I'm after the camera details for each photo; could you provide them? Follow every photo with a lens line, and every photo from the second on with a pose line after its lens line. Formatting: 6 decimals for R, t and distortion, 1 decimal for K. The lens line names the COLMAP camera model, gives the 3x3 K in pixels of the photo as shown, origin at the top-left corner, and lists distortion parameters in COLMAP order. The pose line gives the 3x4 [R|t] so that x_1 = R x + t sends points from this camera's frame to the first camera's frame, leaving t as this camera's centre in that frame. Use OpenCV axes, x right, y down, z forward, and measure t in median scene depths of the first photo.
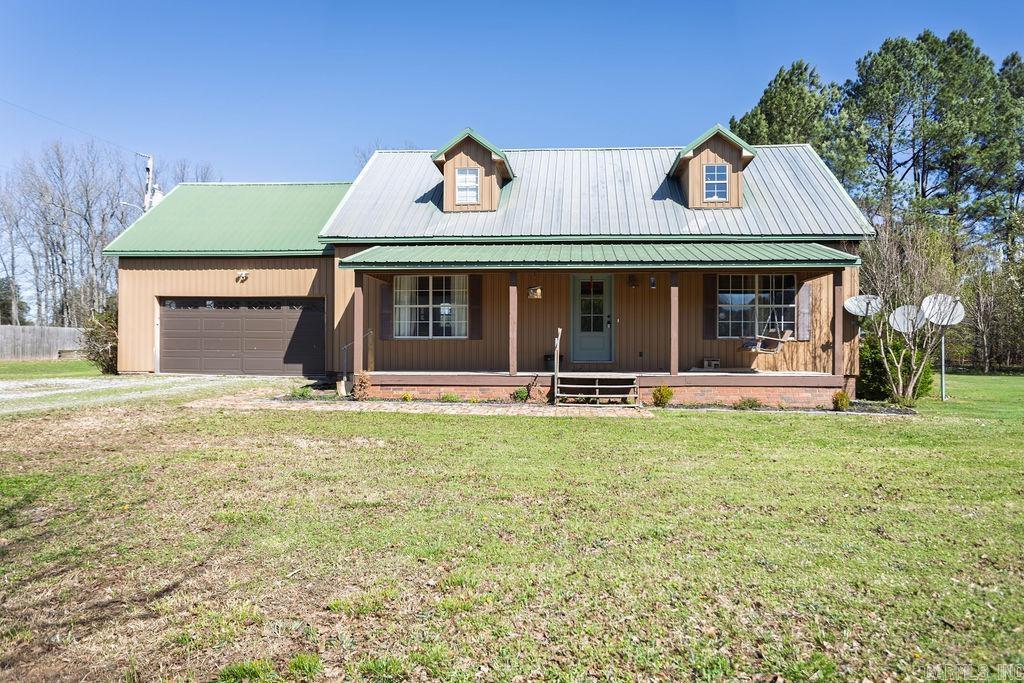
lens RADIAL K [[880.5, 0, 512.0], [0, 880.5, 341.5], [0, 0, 1]] dist [0.002120, -0.002551]
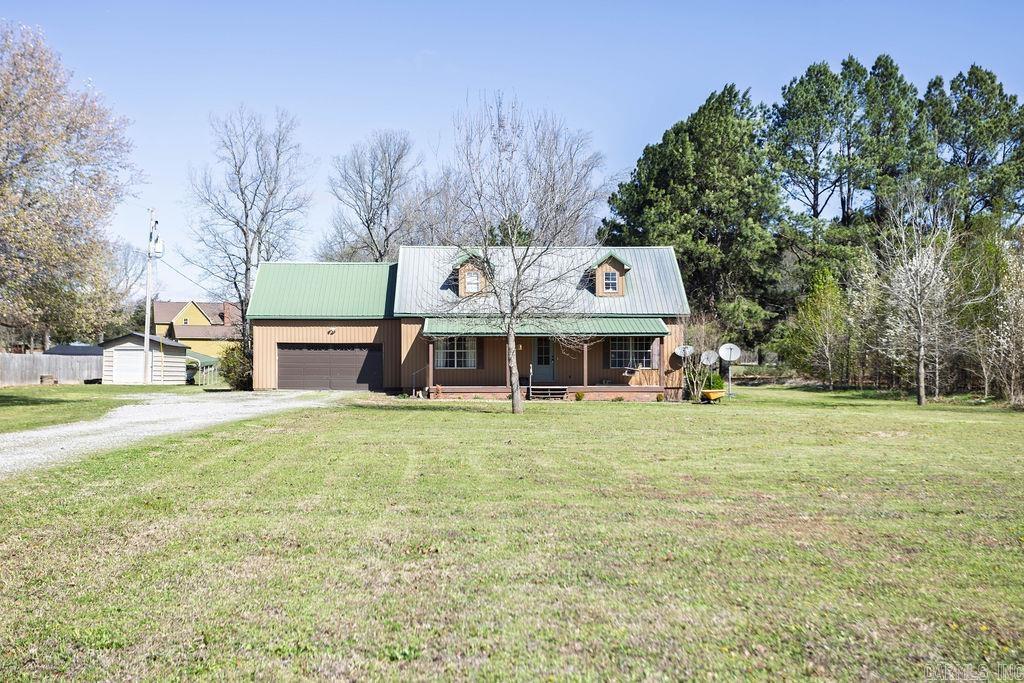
lens RADIAL K [[1248.6, 0, 512.0], [0, 1248.6, 341.5], [0, 0, 1]] dist [0.020714, 0.027631]
pose [[0.995313, -0.000752, 0.096706, -0.218232], [0.002259, 0.999878, -0.015477, -0.018761], [-0.096682, 0.015623, 0.995193, -1.531685]]
